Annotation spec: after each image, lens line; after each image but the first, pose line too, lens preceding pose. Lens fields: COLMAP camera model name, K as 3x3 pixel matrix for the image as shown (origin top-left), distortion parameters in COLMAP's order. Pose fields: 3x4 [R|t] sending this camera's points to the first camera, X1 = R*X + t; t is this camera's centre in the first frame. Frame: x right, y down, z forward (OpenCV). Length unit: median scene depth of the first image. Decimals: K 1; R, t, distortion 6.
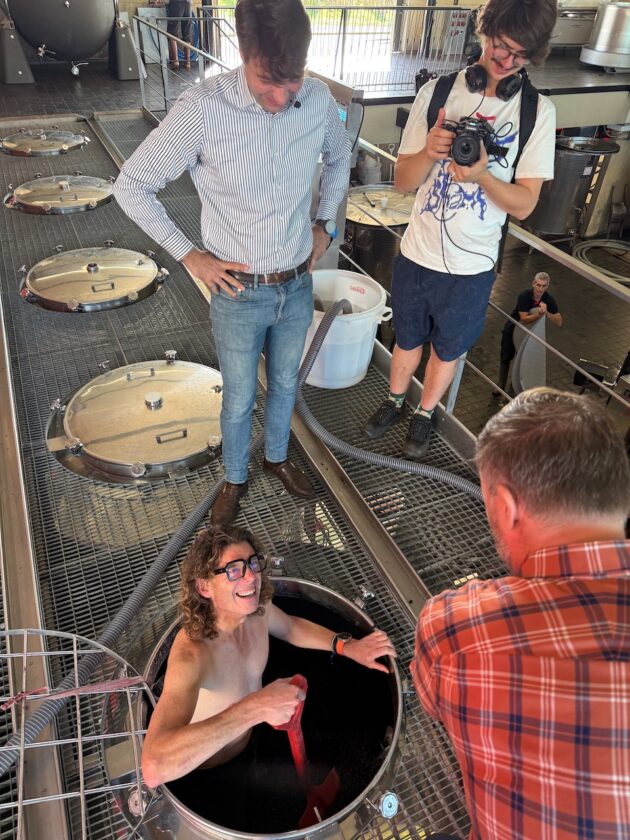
lens RADIAL K [[573.7, 0, 315.0], [0, 573.7, 420.0], [0, 0, 1]] dist [-0.008113, 0.119450]
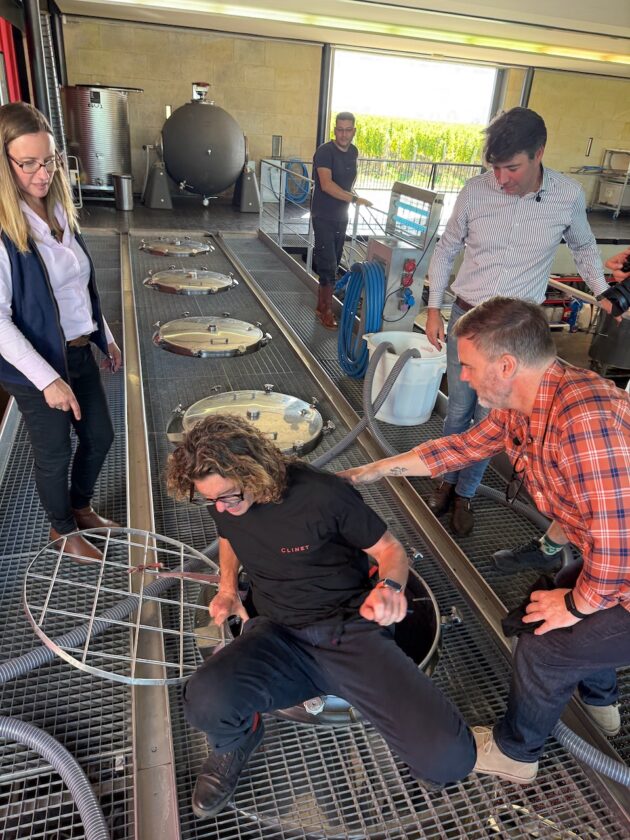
lens RADIAL K [[593.5, 0, 301.9], [0, 593.5, 417.9], [0, 0, 1]] dist [0.476726, -0.000355]
pose [[0.984935, 0.094997, -0.144492, 0.010729], [-0.127231, 0.964001, -0.233483, 0.196842], [0.117110, 0.248349, 0.961565, -0.179439]]
